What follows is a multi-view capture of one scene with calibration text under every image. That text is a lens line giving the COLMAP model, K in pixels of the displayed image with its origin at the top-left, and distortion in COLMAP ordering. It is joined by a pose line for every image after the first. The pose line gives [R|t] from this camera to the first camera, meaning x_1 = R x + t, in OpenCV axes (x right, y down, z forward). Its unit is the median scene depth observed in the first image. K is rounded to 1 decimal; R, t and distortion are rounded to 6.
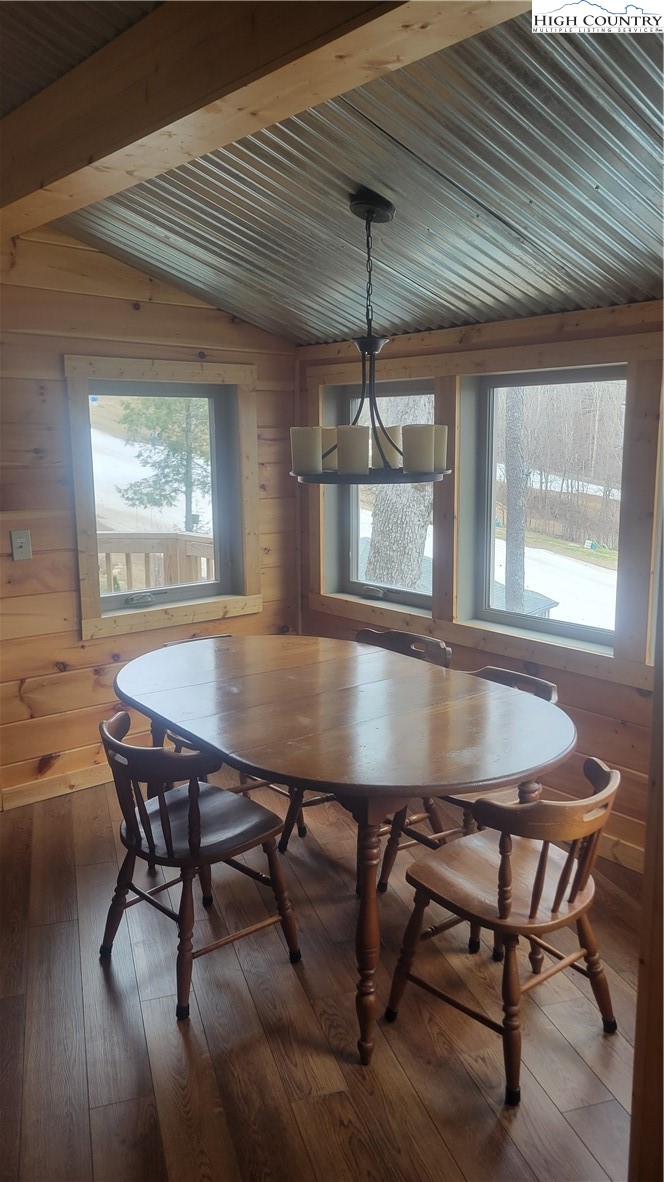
lens RADIAL K [[872.7, 0, 332.0], [0, 872.7, 591.0], [0, 0, 1]] dist [0.001135, 0.000533]
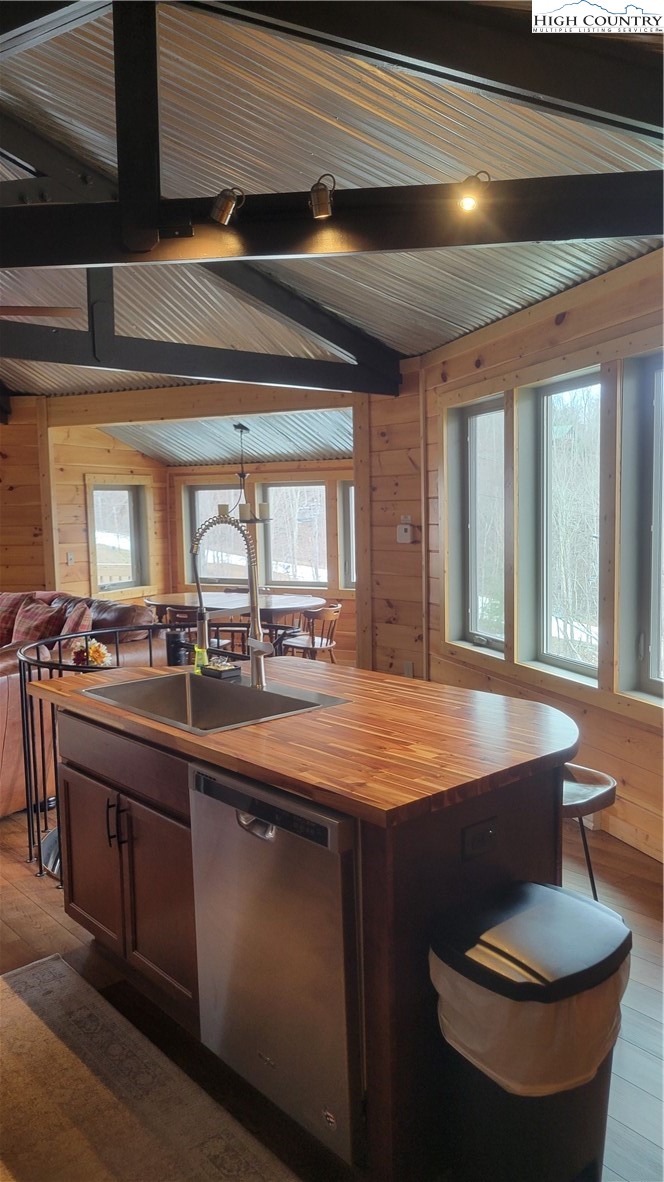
lens RADIAL K [[872.7, 0, 332.0], [0, 872.7, 591.0], [0, 0, 1]] dist [0.001135, 0.000533]
pose [[0.918154, -0.052704, 0.392703, -0.598227], [0.085216, 0.994187, -0.065810, 0.220748], [-0.386952, 0.093888, 0.917308, -1.222248]]
